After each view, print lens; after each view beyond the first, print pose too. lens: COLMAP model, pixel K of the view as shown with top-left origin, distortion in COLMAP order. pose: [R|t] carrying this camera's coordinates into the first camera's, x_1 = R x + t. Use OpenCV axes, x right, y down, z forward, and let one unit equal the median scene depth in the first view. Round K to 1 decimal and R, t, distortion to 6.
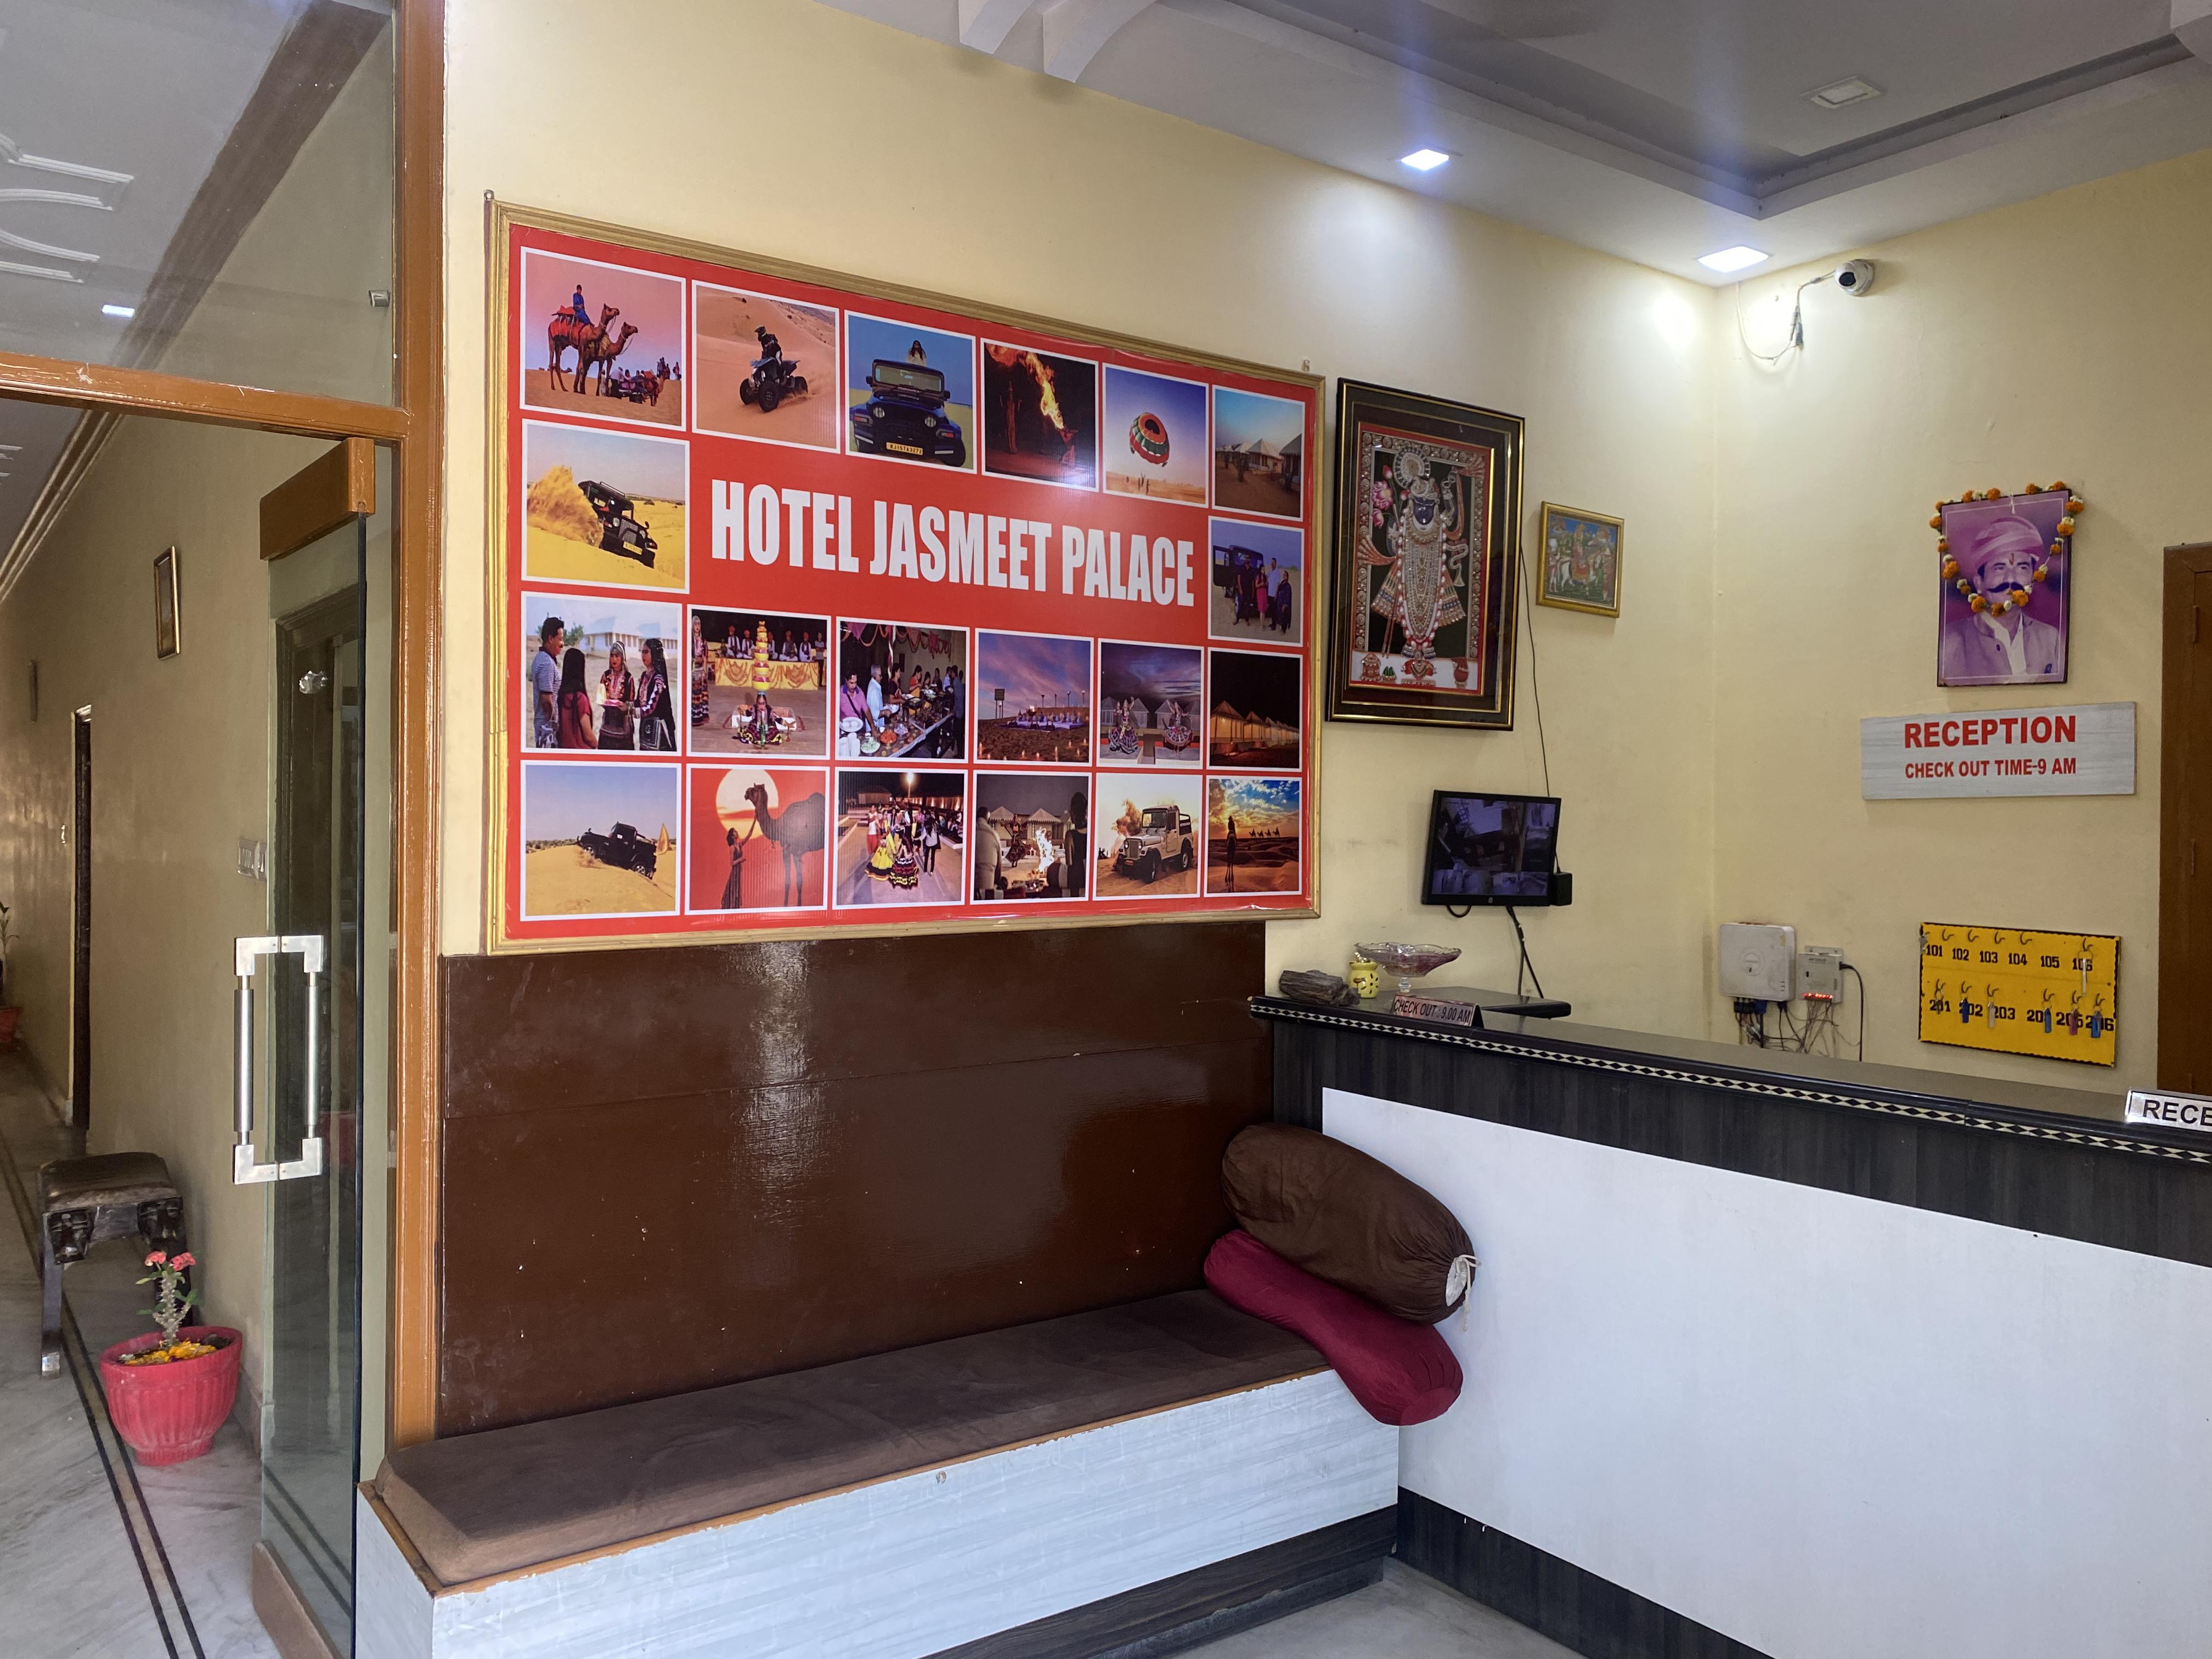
lens RADIAL K [[1676.8, 0, 1103.2], [0, 1676.8, 827.2], [0, 0, 1]] dist [0.006446, 0.001799]
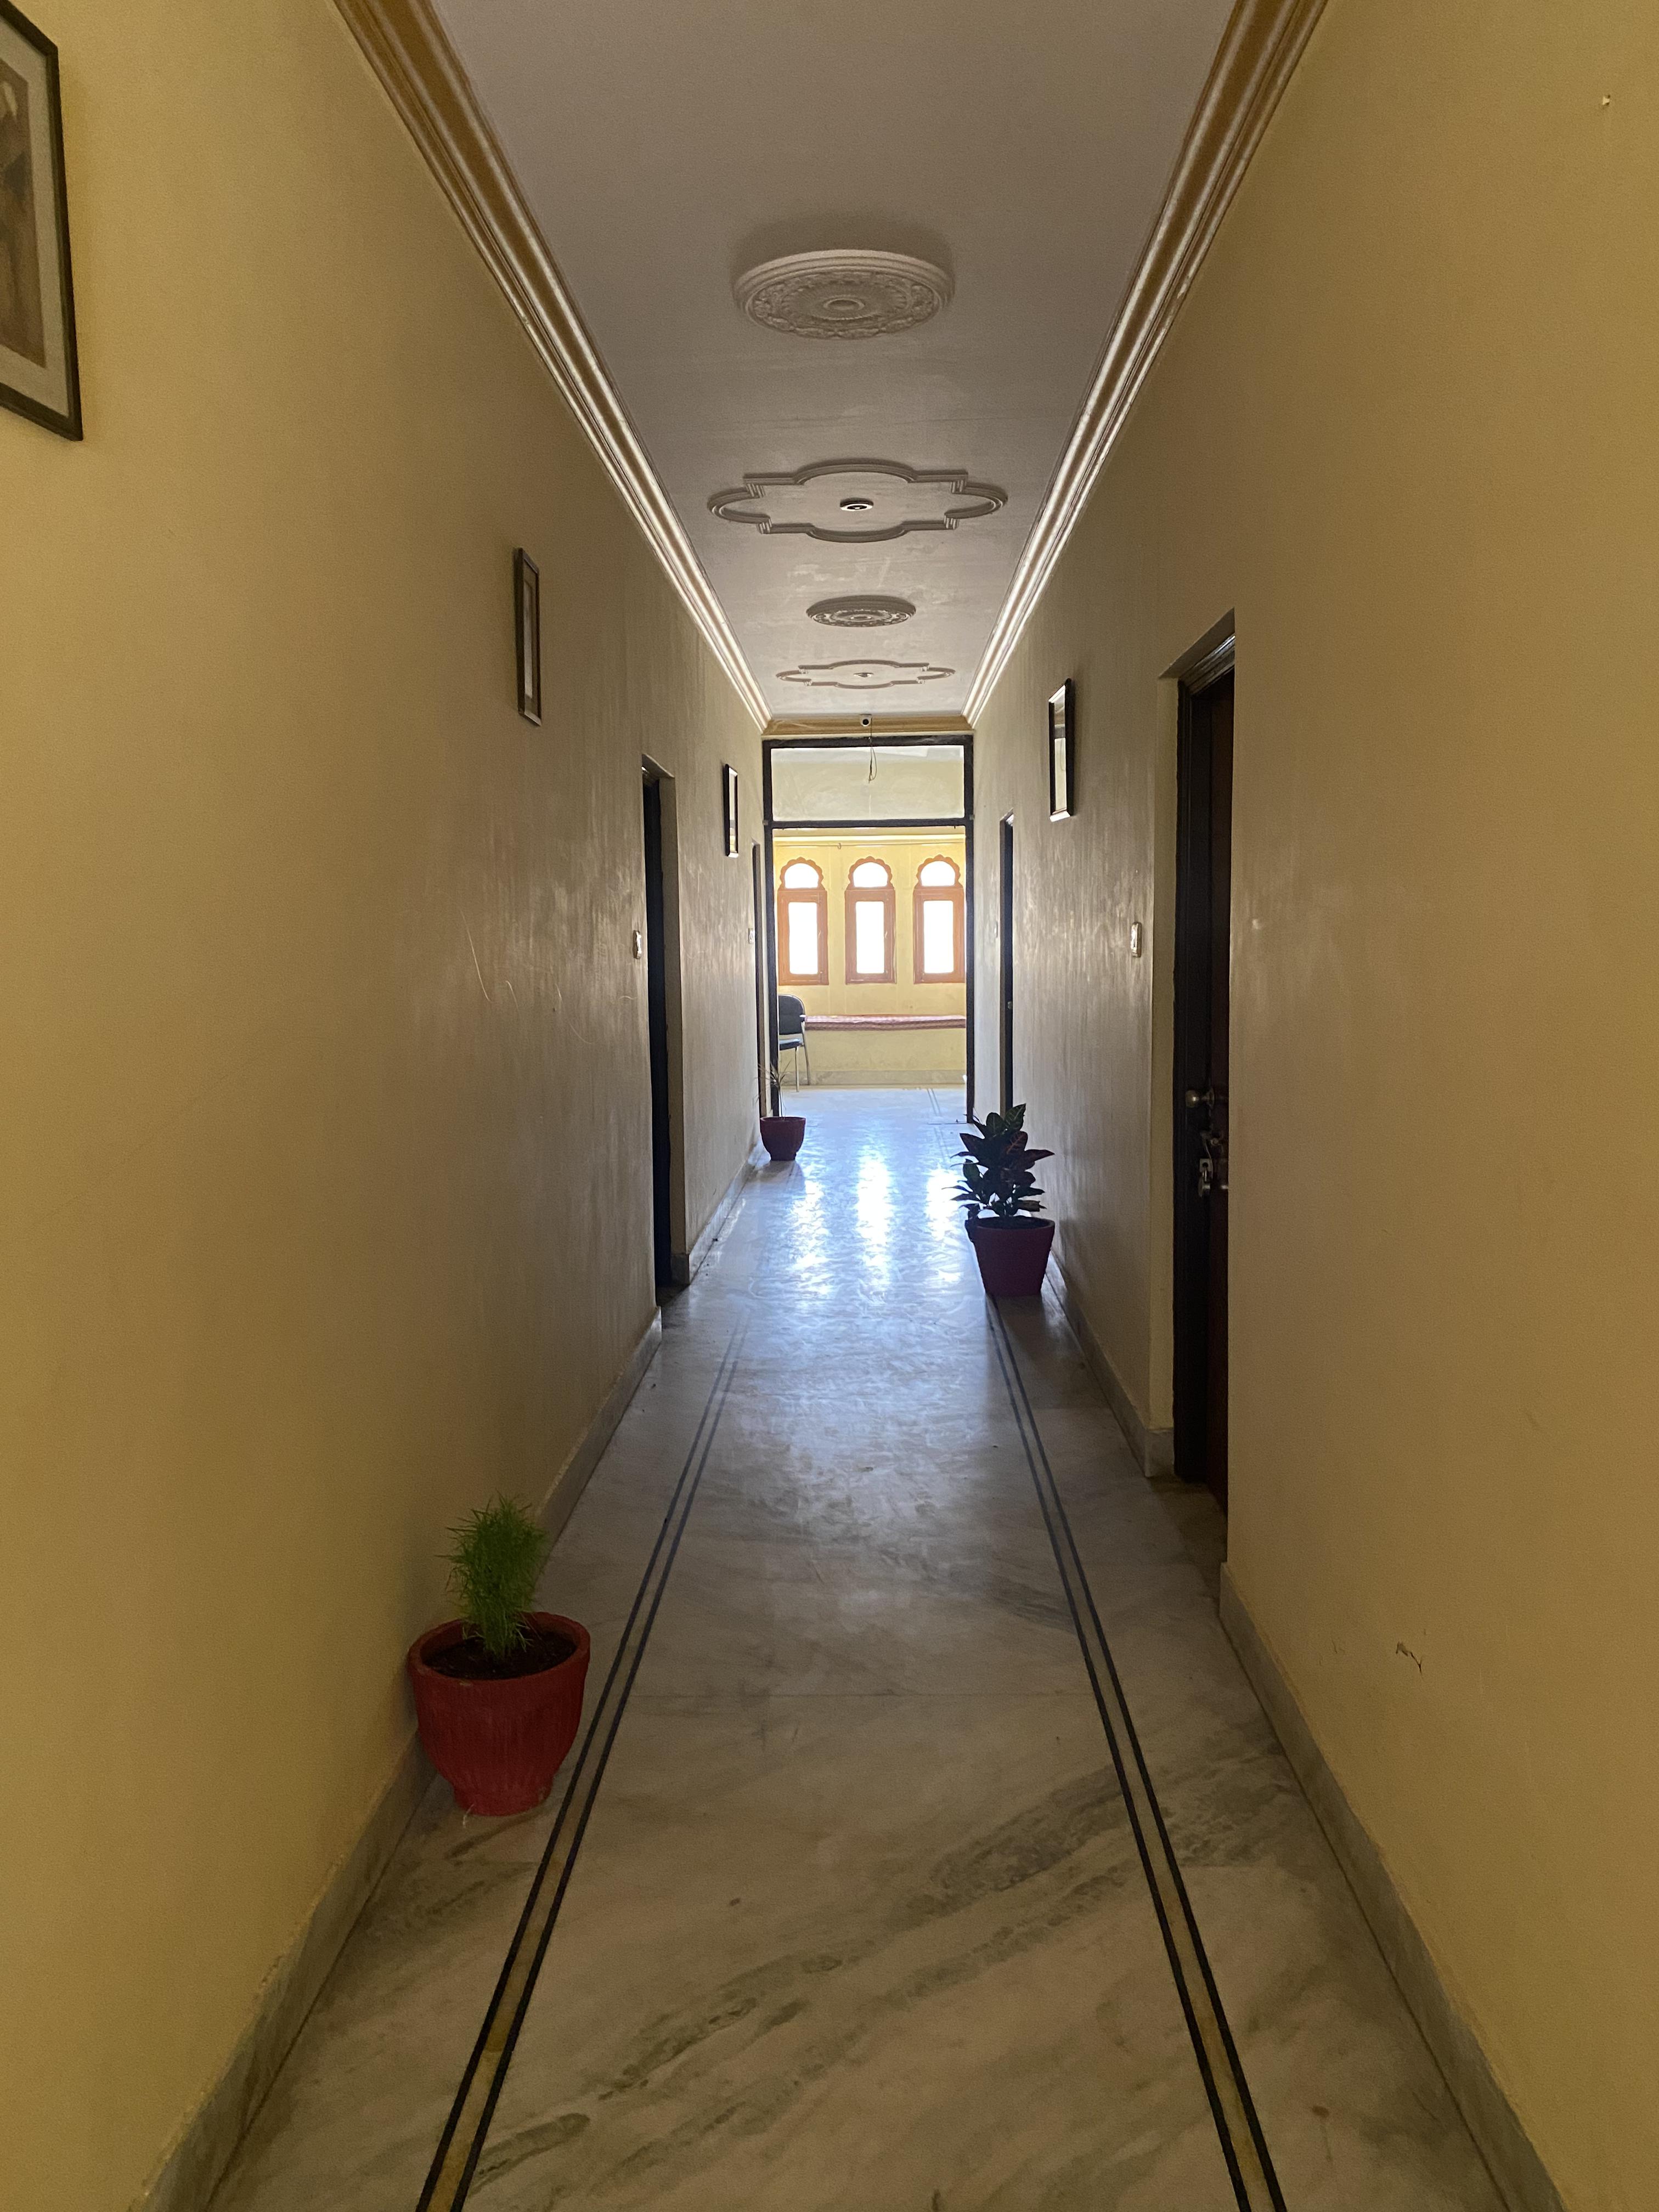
lens RADIAL K [[1676.8, 0, 829.3], [0, 1676.8, 1106.0], [0, 0, 1]] dist [0.006446, 0.001799]
pose [[0.791799, 0.038574, -0.609563, -0.275079], [0.018412, 0.996043, 0.086947, -0.007116], [0.610504, -0.080067, 0.787955, 0.380694]]
